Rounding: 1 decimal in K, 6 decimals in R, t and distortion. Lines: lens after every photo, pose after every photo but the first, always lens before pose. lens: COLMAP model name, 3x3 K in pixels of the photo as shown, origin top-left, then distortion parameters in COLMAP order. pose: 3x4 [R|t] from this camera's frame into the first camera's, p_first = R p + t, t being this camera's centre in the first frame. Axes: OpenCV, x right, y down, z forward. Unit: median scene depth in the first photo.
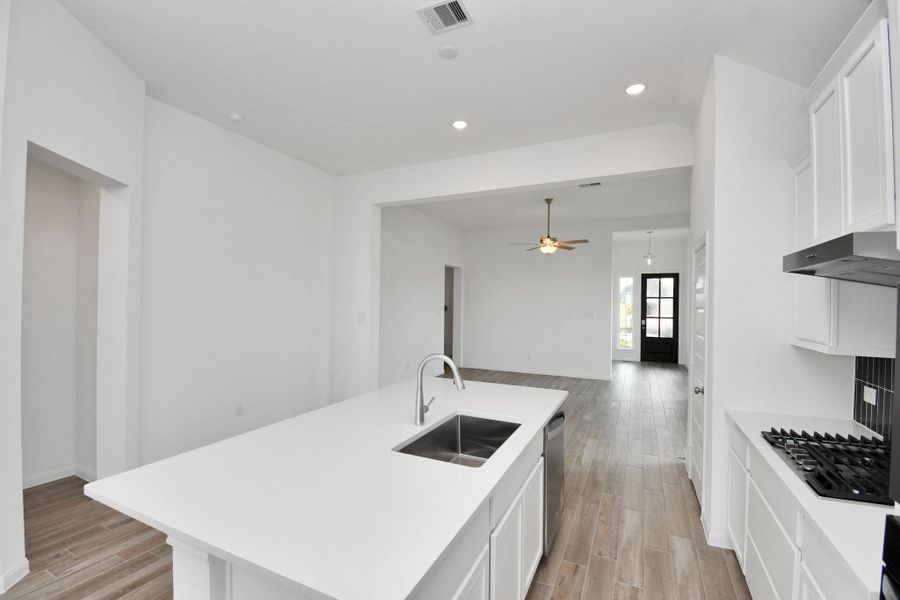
lens RADIAL K [[394.5, 0, 445.3], [0, 394.5, 302.3], [0, 0, 1]] dist [0.020075, -0.024150]
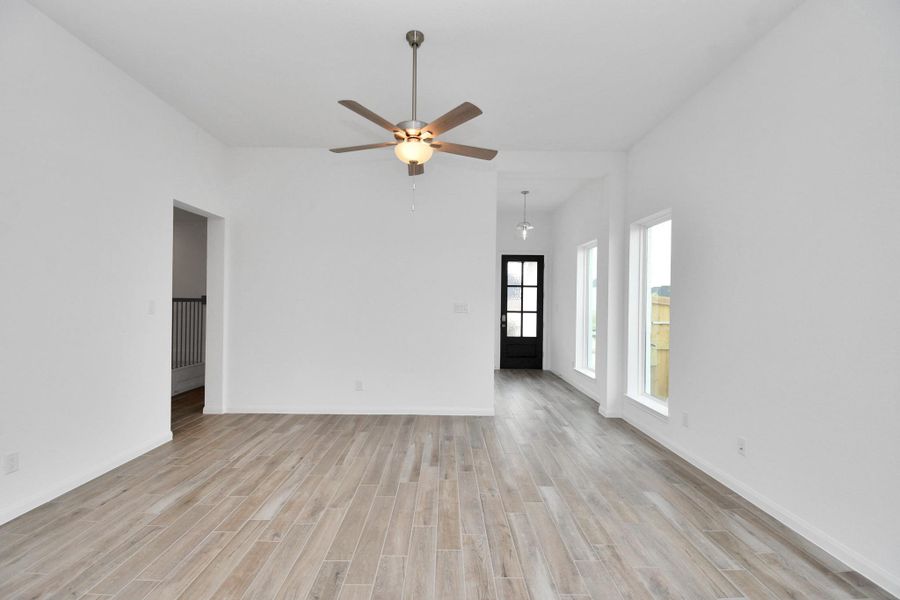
lens RADIAL K [[390.9, 0, 450.0], [0, 390.9, 300.0], [0, 0, 1]] dist [0.000608, -0.000128]
pose [[0.892914, 0.000861, 0.450227, 0.066019], [-0.002670, 0.999991, 0.003382, 0.013426], [-0.450220, -0.004222, 0.892908, 0.376188]]
